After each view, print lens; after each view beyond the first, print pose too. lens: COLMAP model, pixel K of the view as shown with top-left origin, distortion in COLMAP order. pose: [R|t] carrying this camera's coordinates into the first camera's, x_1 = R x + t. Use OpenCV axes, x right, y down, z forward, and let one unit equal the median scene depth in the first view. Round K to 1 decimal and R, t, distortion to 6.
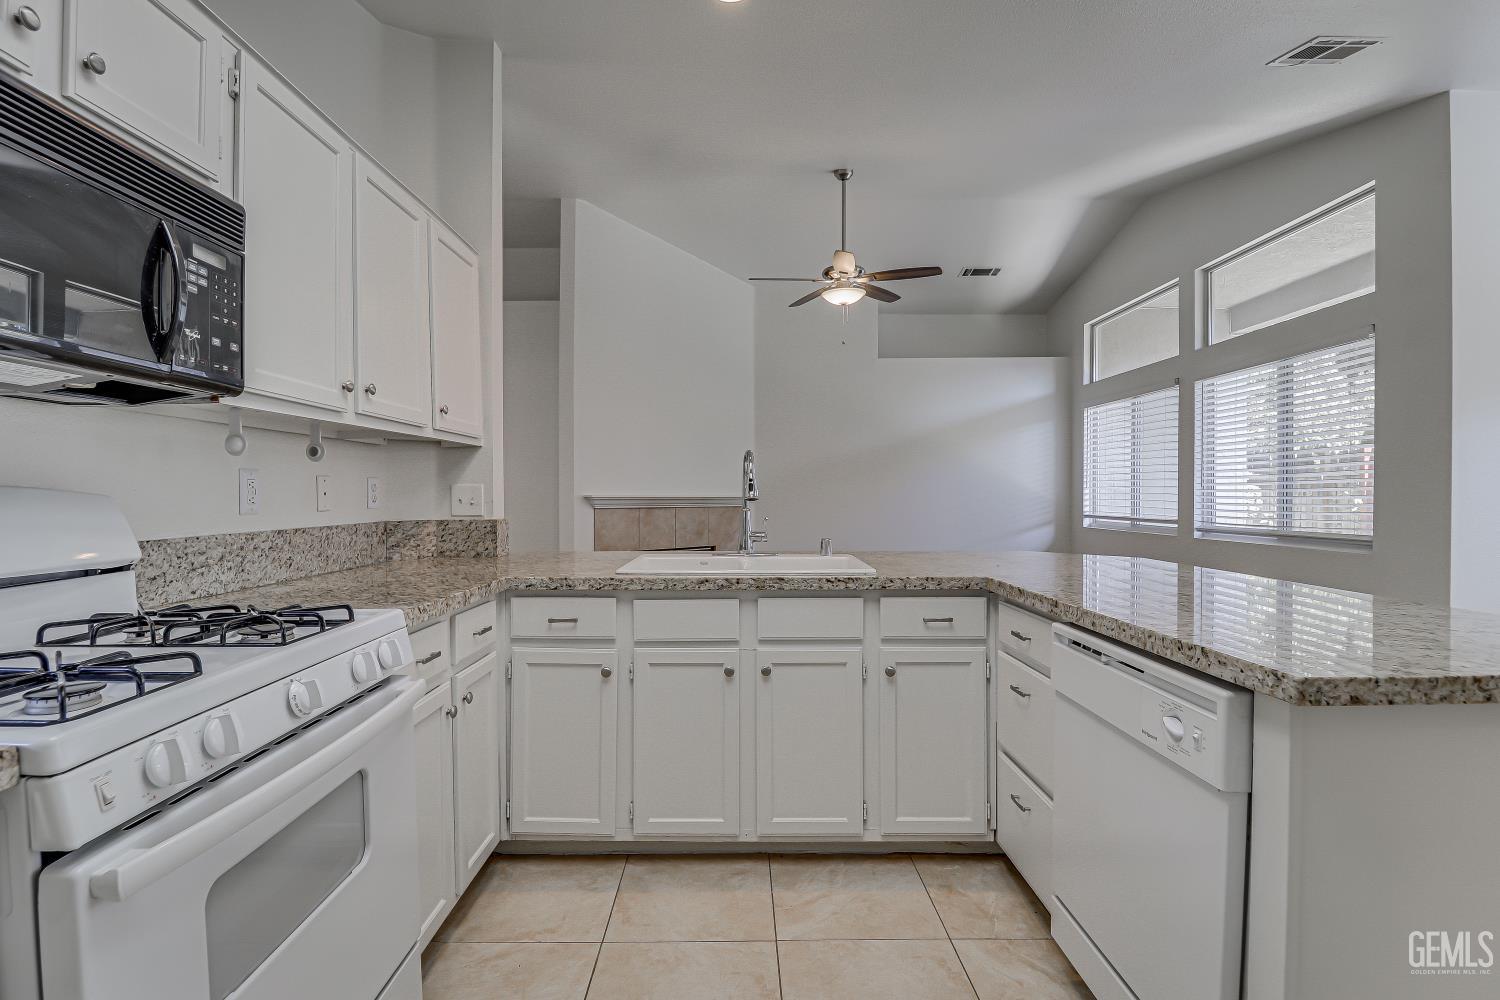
lens RADIAL K [[707.1, 0, 746.2], [0, 707.1, 500.3], [0, 0, 1]] dist [-0.000835, -0.003505]
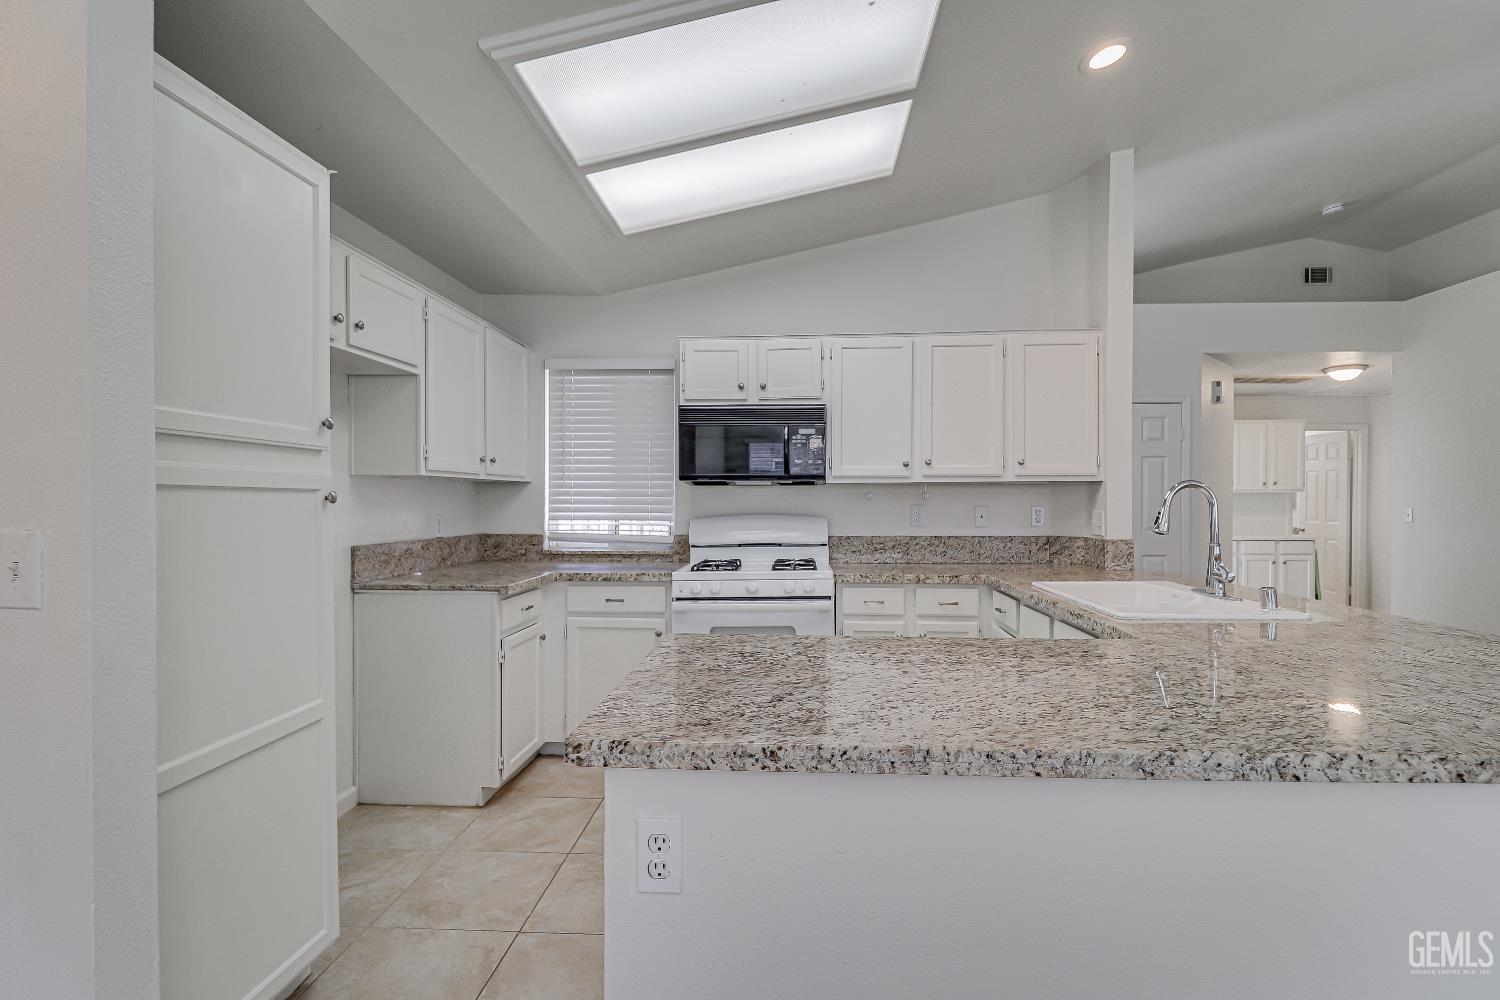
lens RADIAL K [[707.1, 0, 737.2], [0, 707.1, 505.8], [0, 0, 1]] dist [-0.000835, -0.003505]
pose [[-0.077686, 0.012274, -0.996902, 0.497369], [-0.005589, 0.999903, 0.012746, -0.023454], [0.996962, 0.006562, -0.077610, 0.240348]]
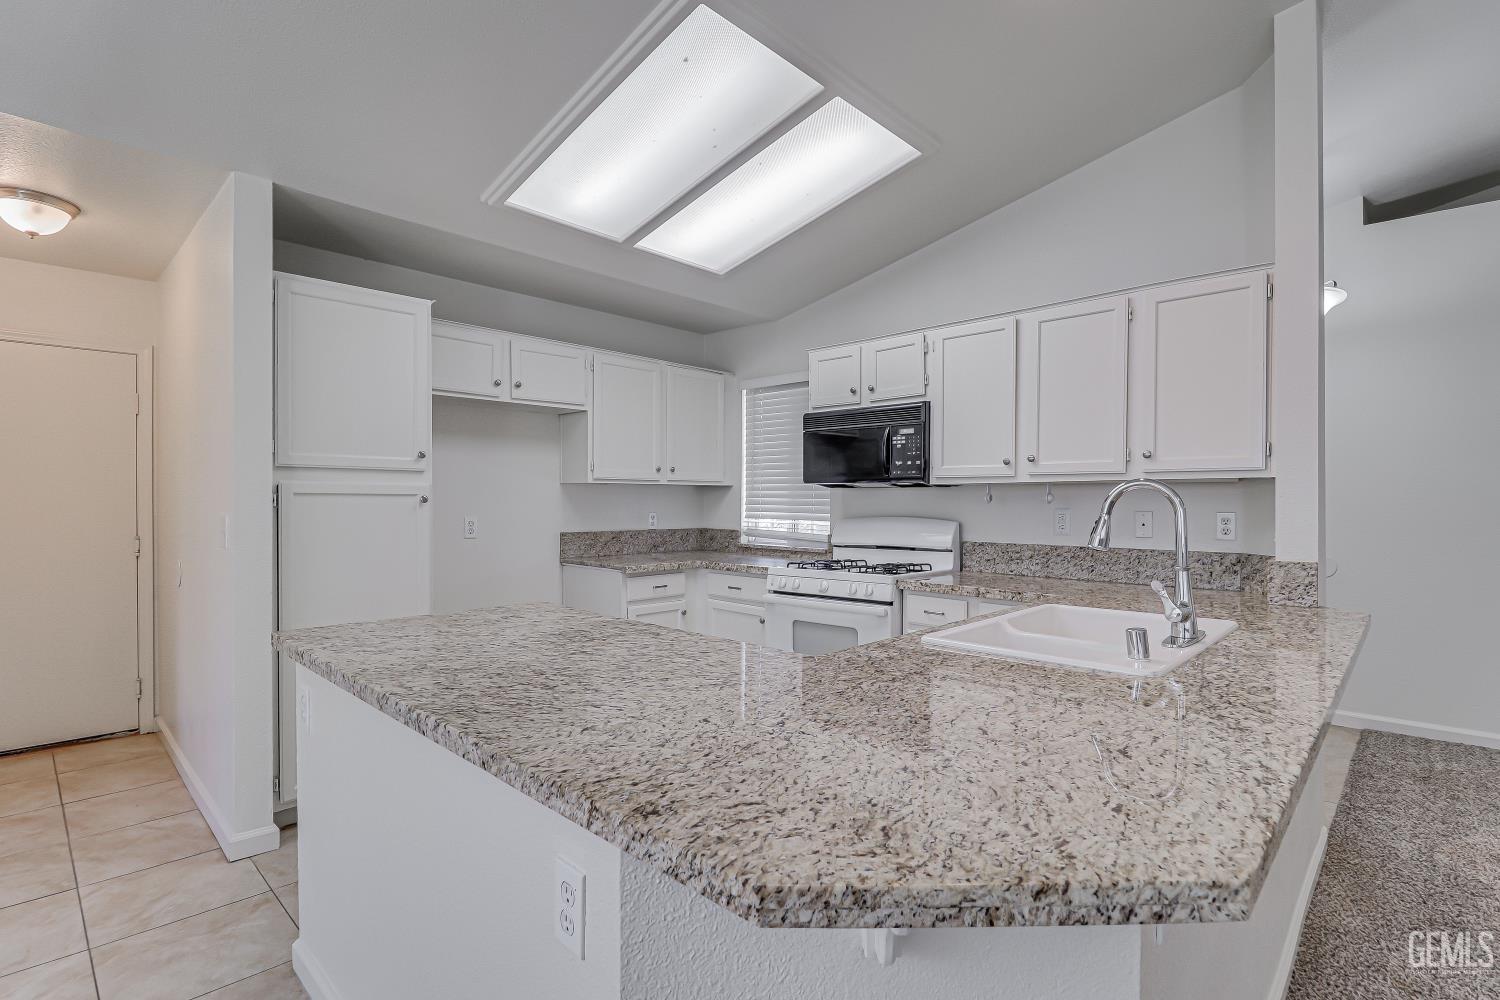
lens RADIAL K [[707.1, 0, 739.4], [0, 707.1, 500.0], [0, 0, 1]] dist [-0.000835, -0.003505]
pose [[-0.706788, 0.001913, -0.707423, 0.387020], [-0.005183, 0.999956, 0.007882, -0.027345], [0.707406, 0.009238, -0.706747, 0.614546]]
